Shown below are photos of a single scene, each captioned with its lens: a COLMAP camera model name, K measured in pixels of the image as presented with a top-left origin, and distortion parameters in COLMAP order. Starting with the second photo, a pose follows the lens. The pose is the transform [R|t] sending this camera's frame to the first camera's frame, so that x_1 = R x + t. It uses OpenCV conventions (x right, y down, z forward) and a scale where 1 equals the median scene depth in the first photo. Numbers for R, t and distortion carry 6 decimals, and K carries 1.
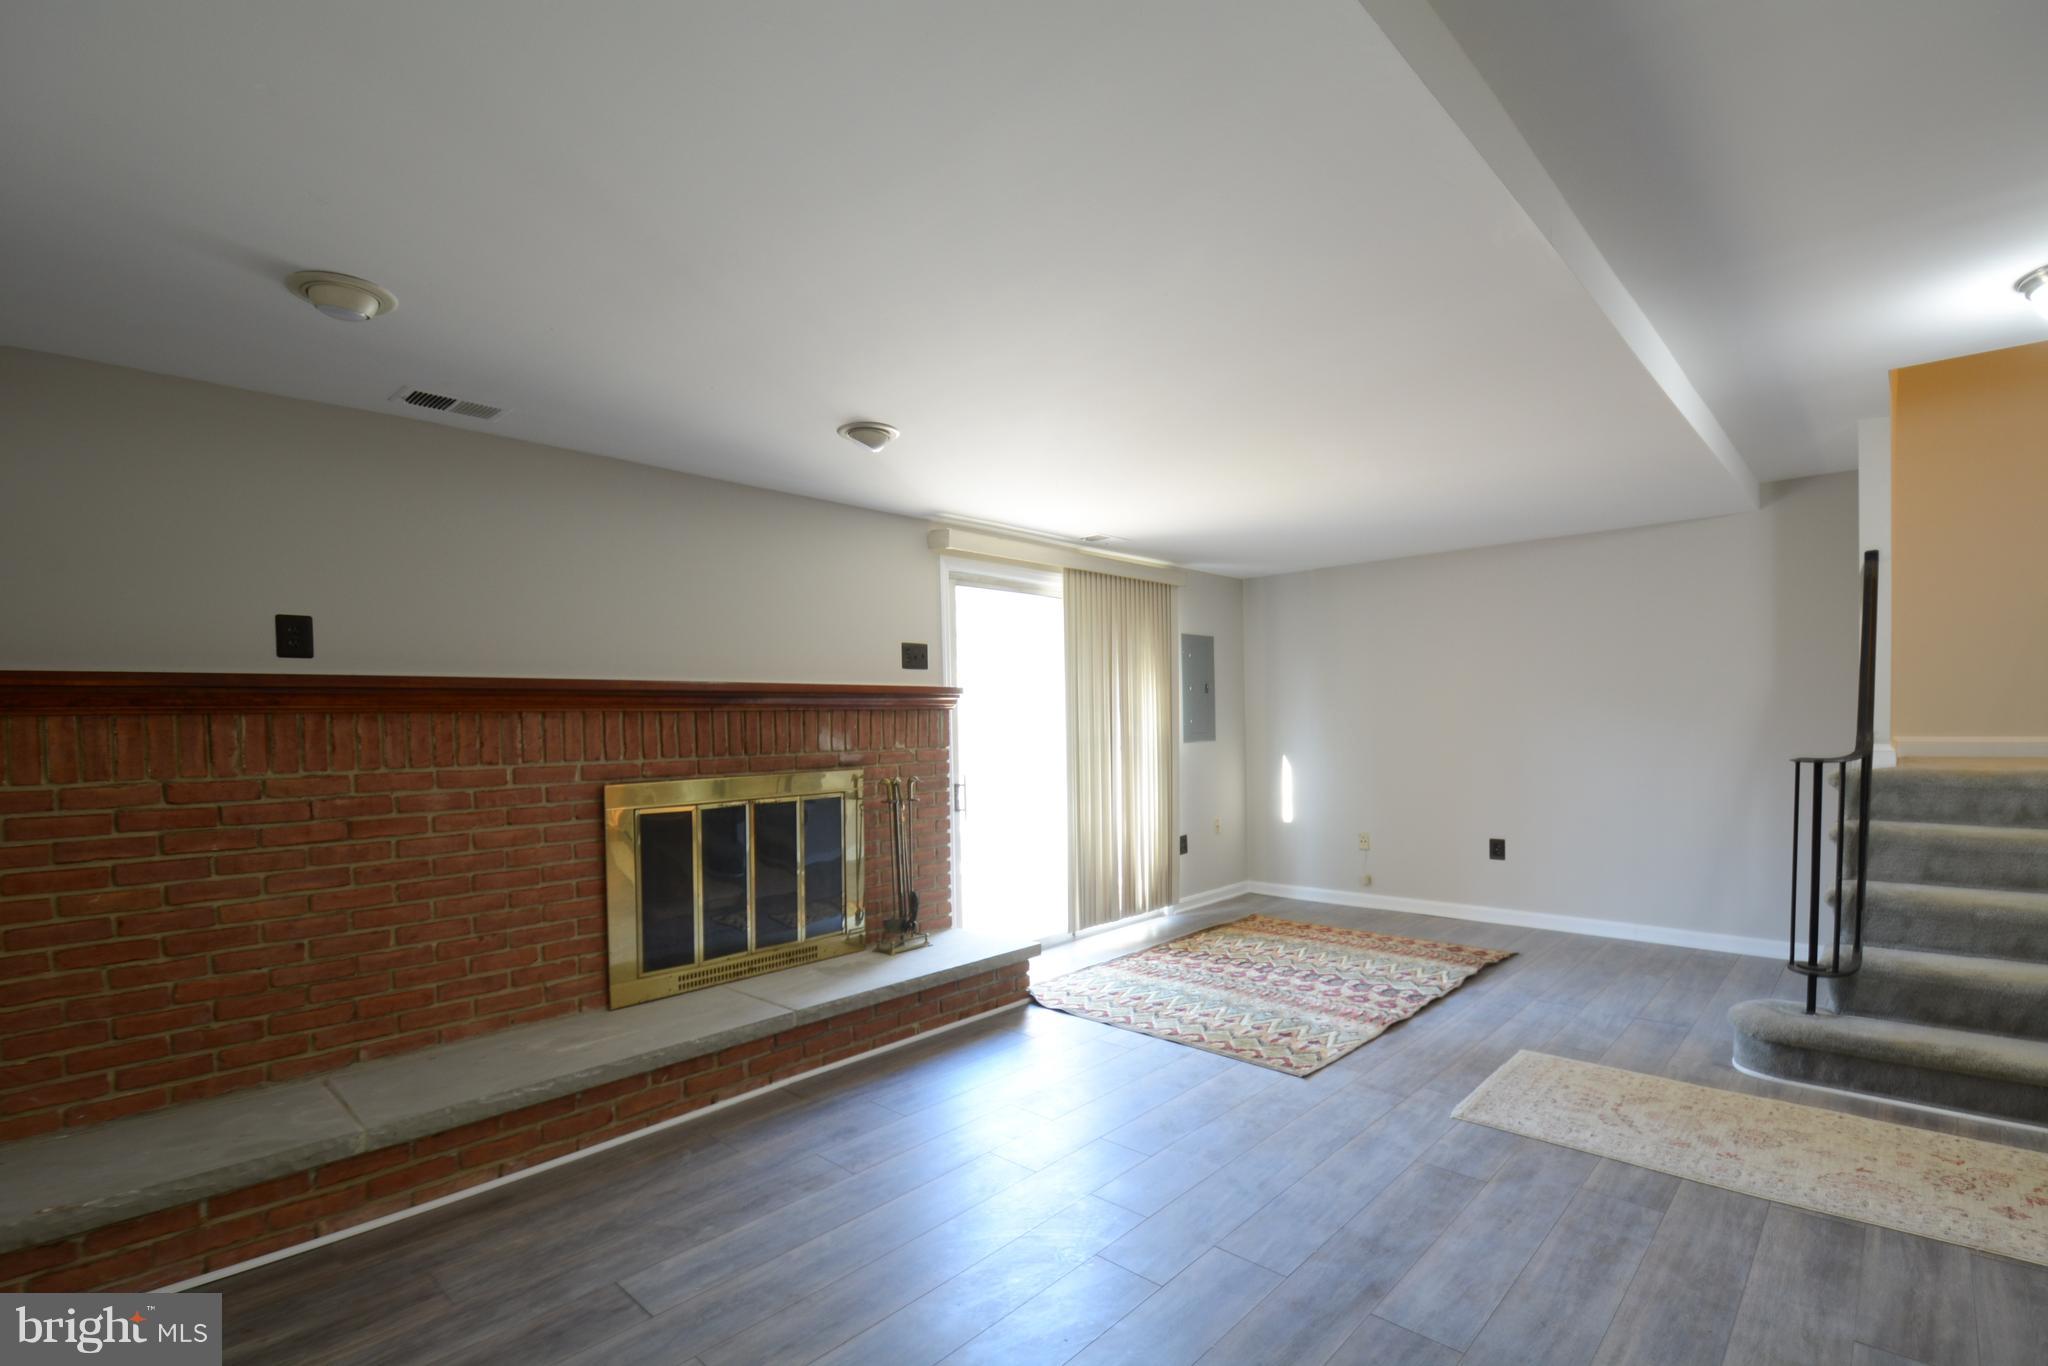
lens RADIAL K [[931.3, 0, 1048.0], [0, 931.3, 752.0], [0, 0, 1]] dist [0.018912, -0.024950]
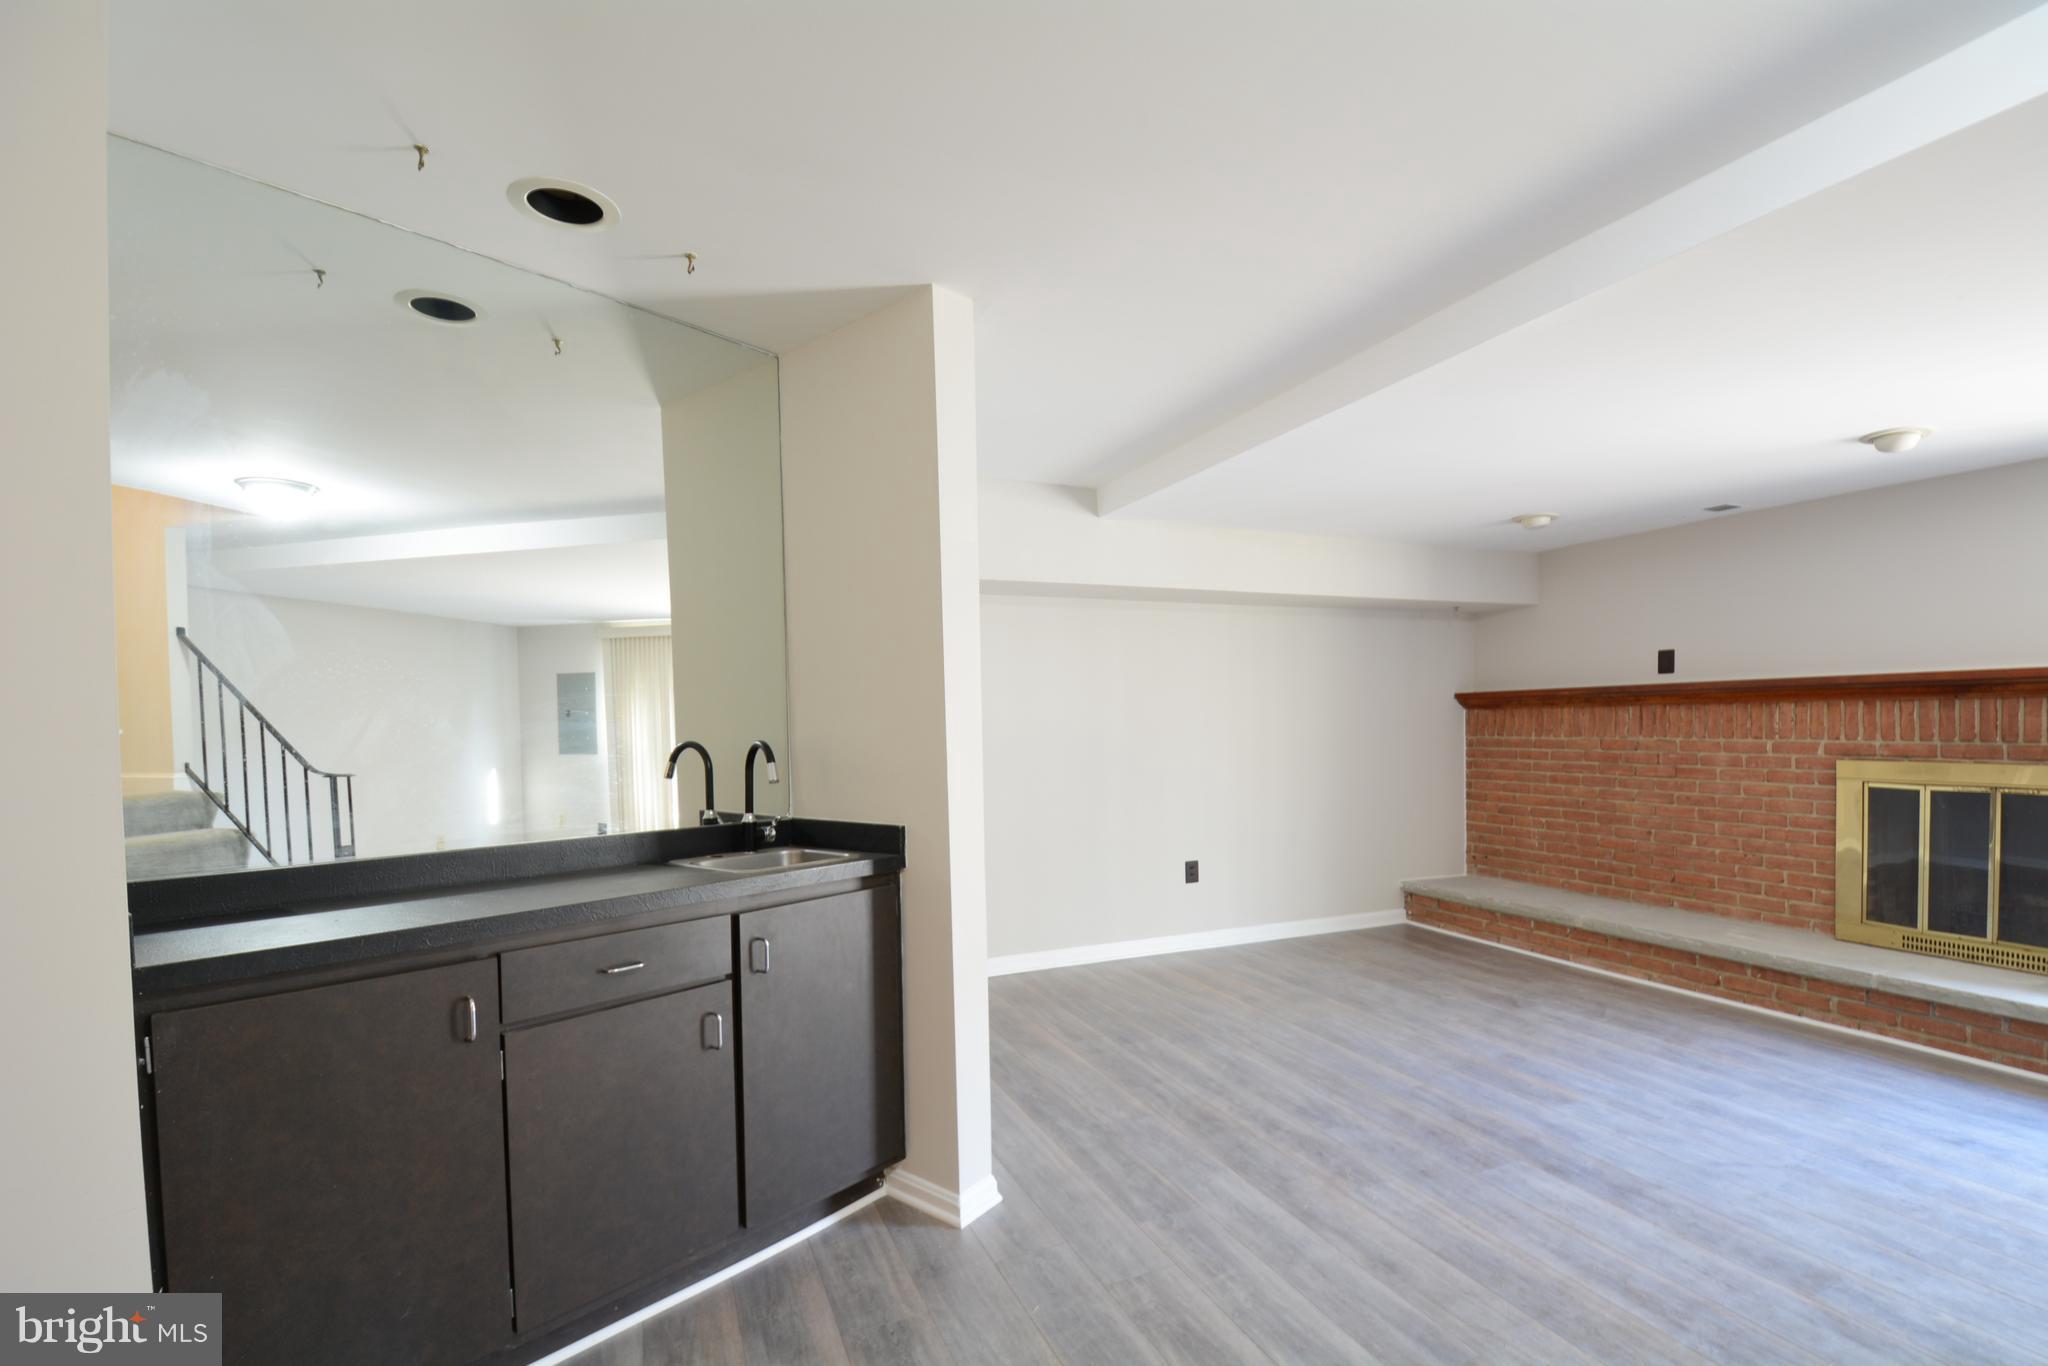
lens RADIAL K [[931.3, 0, 1048.0], [0, 931.3, 752.0], [0, 0, 1]] dist [0.018912, -0.024950]
pose [[-0.402056, 0.052484, -0.914109, 1.269503], [-0.008384, 0.998103, 0.060994, -0.048754], [0.915577, 0.032187, -0.400854, 0.616554]]
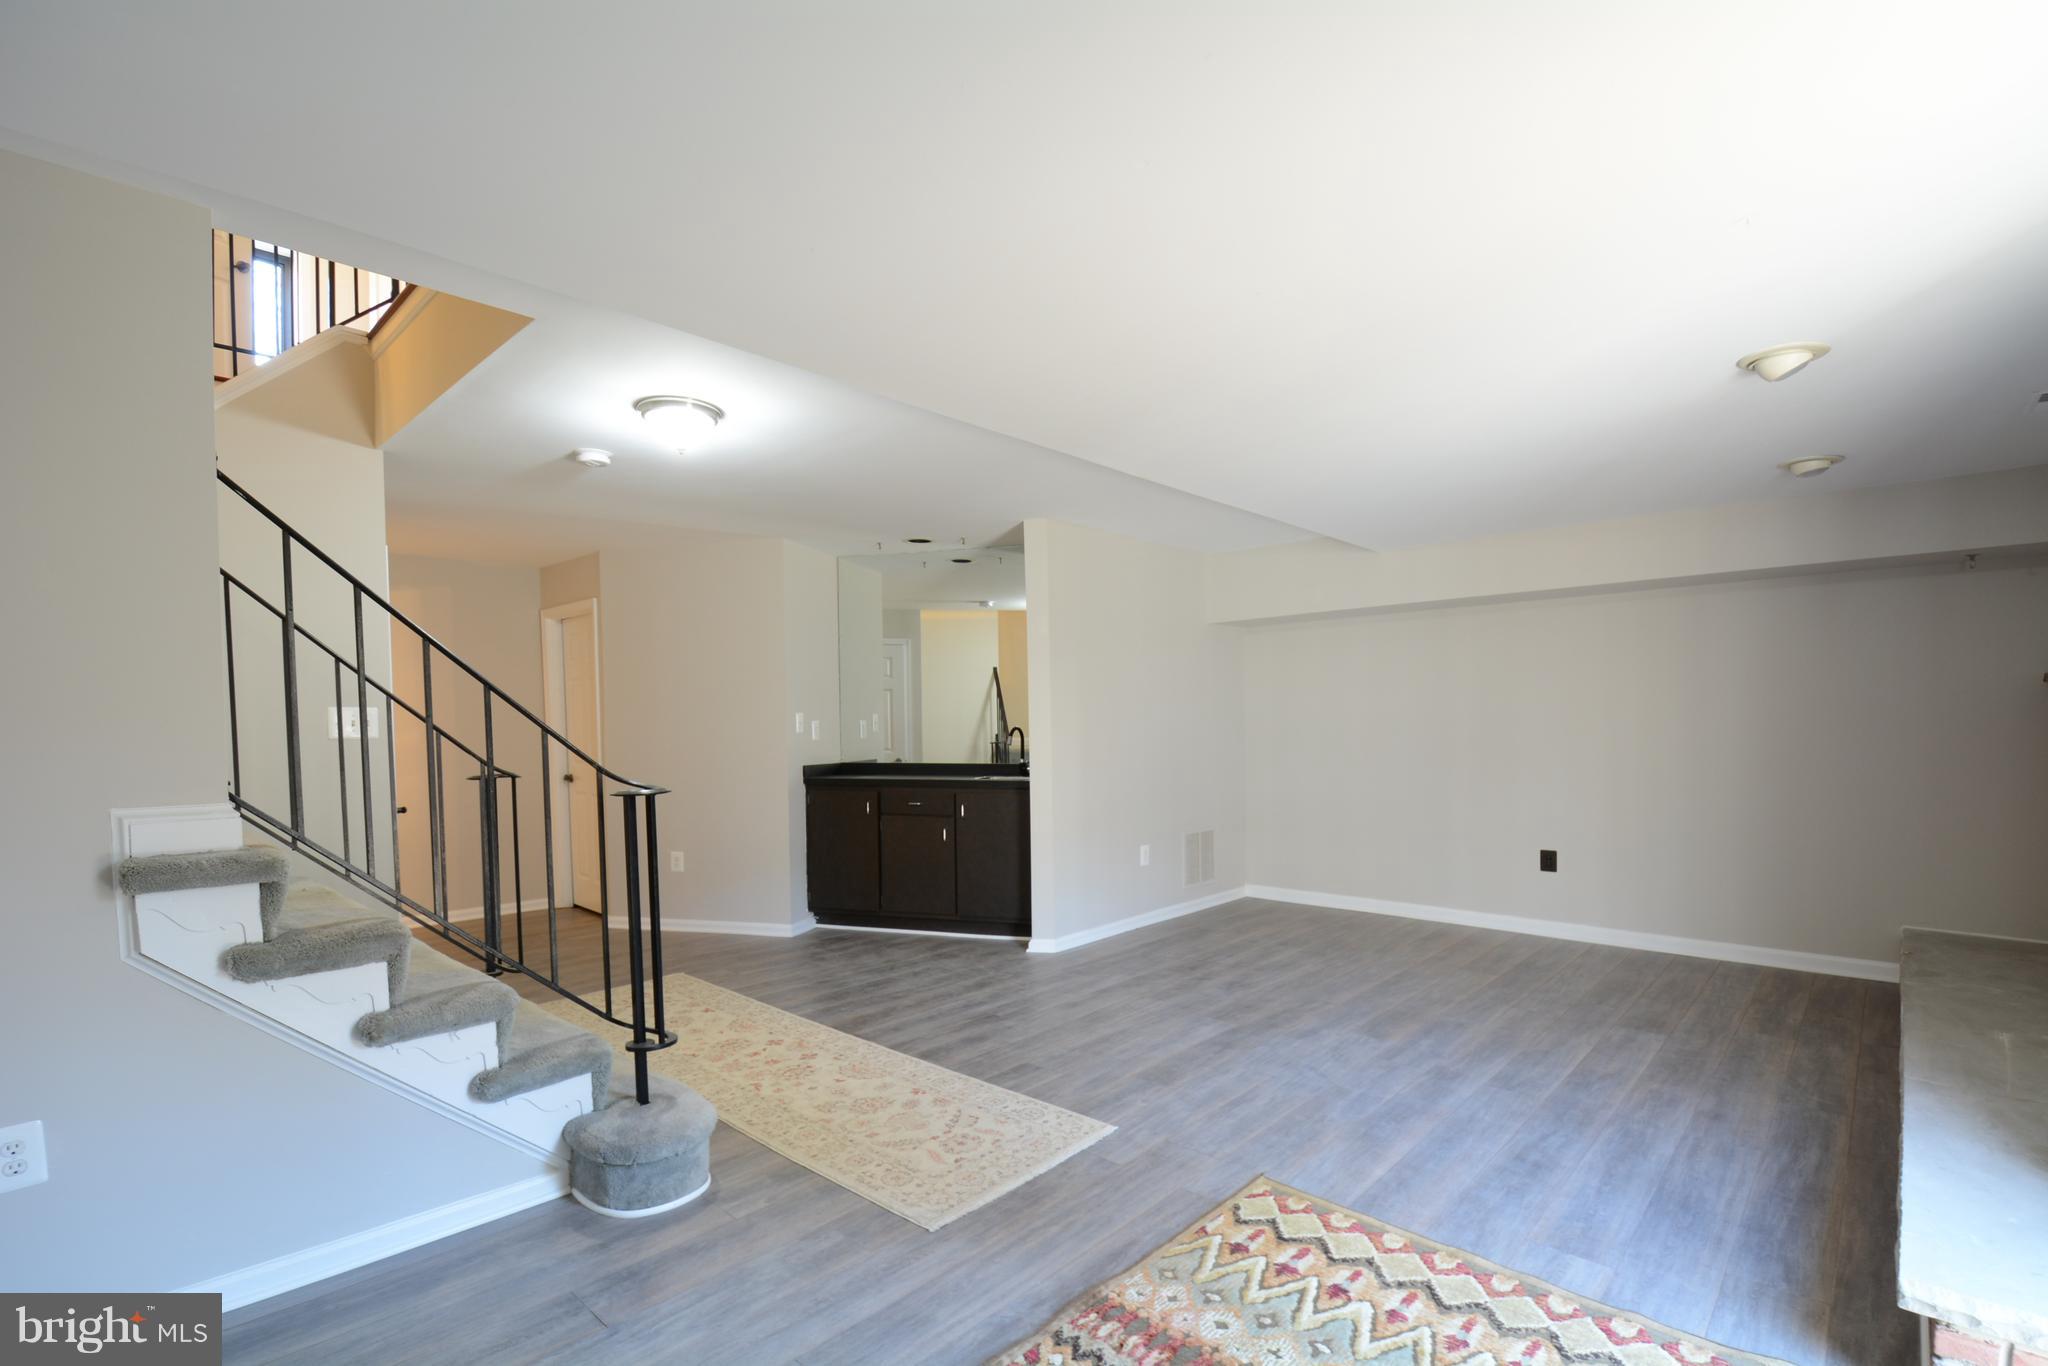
lens RADIAL K [[931.3, 0, 1048.0], [0, 931.3, 752.0], [0, 0, 1]] dist [0.018912, -0.024950]
pose [[-0.999571, 0.027375, -0.010455, 0.518238], [0.026570, 0.997150, 0.070612, -0.085588], [0.012358, 0.070304, -0.997449, 2.017721]]
